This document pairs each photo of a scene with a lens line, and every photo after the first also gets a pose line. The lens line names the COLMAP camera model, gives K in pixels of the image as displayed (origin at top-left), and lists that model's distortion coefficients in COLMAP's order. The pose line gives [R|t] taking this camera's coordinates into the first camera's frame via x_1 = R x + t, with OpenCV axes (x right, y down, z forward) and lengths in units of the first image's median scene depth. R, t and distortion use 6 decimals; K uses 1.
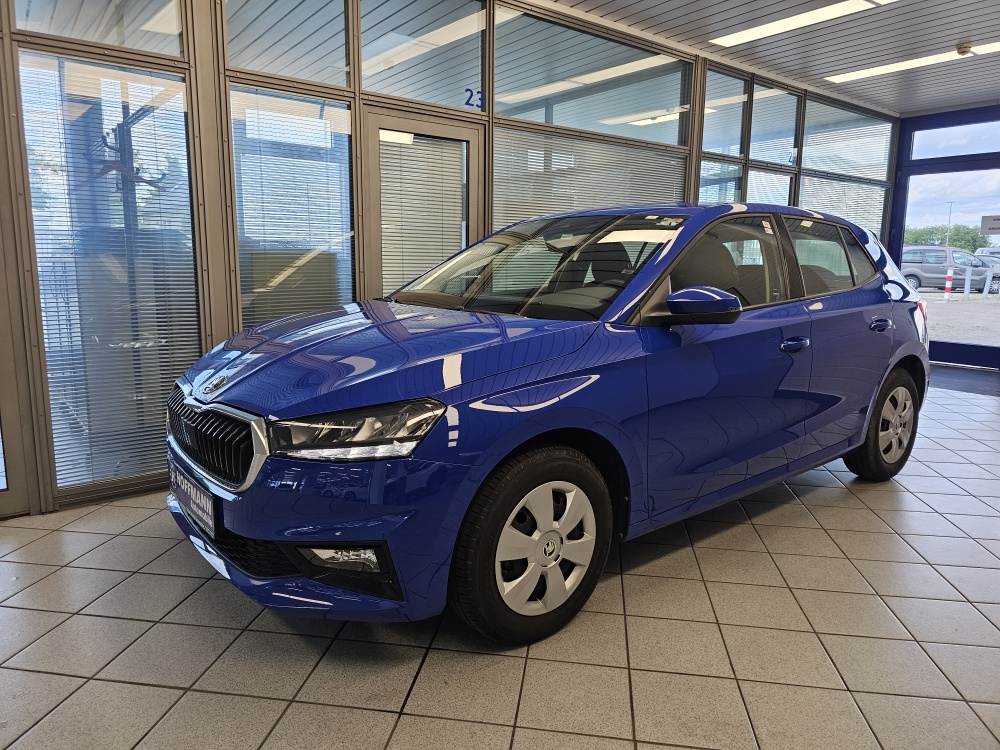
lens RADIAL K [[690.3, 0, 502.7], [0, 690.3, 366.7], [0, 0, 1]] dist [0.069489, -0.071704]
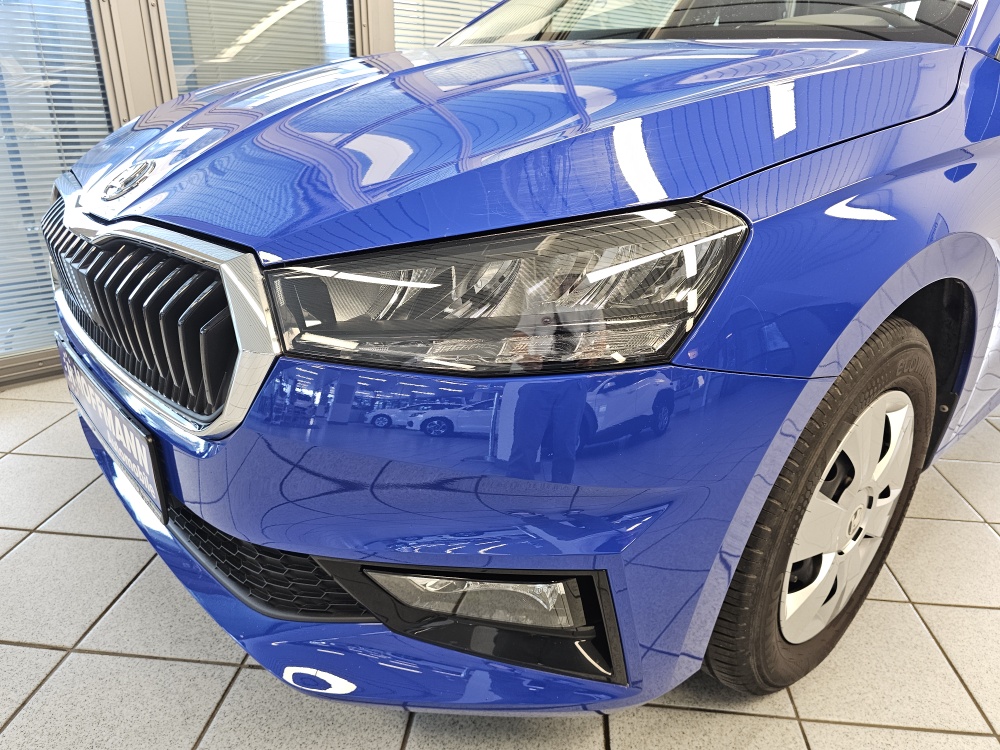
lens RADIAL K [[756.4, 0, 500.0], [0, 756.4, 375.0], [0, 0, 1]] dist [0.028207, 0.002979]
pose [[0.999548, -0.012003, 0.027567, -0.199498], [0.005516, 0.974502, 0.224310, 0.040437], [-0.029556, -0.224057, 0.974128, 0.516044]]
